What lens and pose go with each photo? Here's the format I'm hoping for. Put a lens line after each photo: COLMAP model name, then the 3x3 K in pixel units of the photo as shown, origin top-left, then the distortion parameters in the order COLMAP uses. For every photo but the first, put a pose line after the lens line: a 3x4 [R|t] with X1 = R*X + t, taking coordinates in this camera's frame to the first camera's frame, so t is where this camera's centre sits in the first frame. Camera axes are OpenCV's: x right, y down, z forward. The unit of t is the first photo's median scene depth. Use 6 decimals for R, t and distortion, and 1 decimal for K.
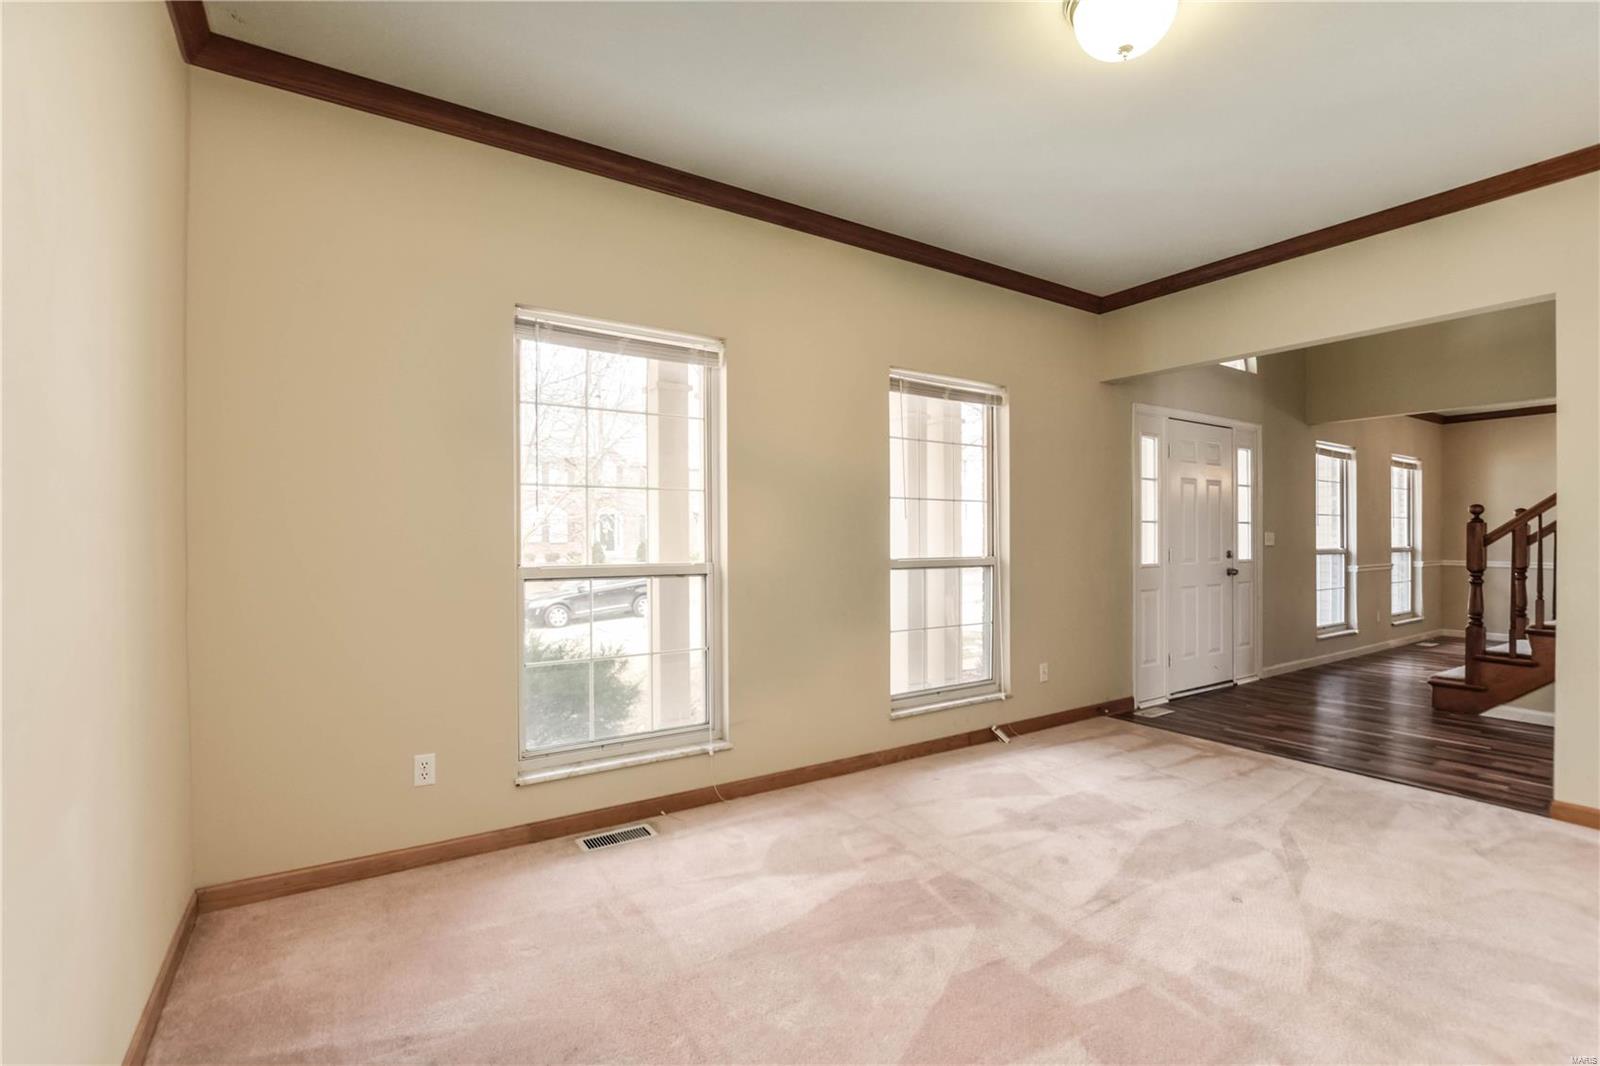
lens RADIAL K [[708.6, 0, 797.6], [0, 708.6, 541.2], [0, 0, 1]] dist [-0.027769, 0.003599]
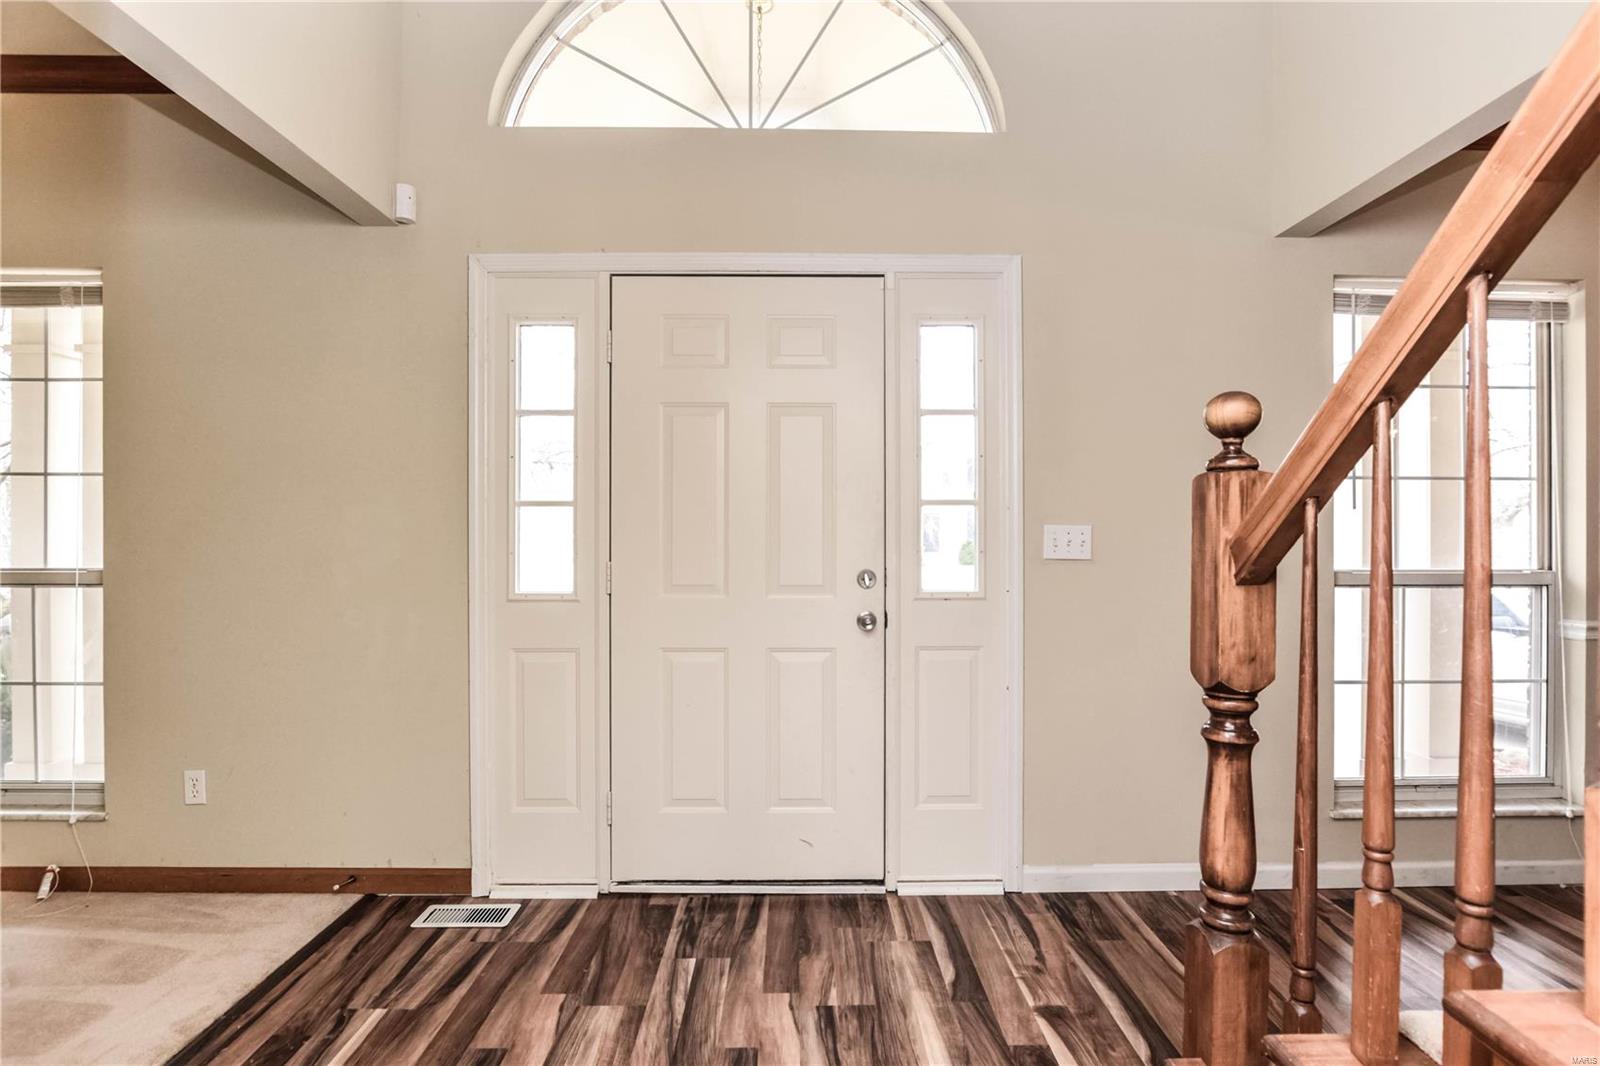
lens RADIAL K [[860.7, 0, 806.0], [0, 860.7, 533.2], [0, 0, 1]] dist [-0.025475, -0.000603]
pose [[0.852921, 0.001233, -0.522039, 0.735938], [-0.006526, 0.999944, -0.008300, -0.003172], [0.522000, 0.010486, 0.852881, 0.469288]]
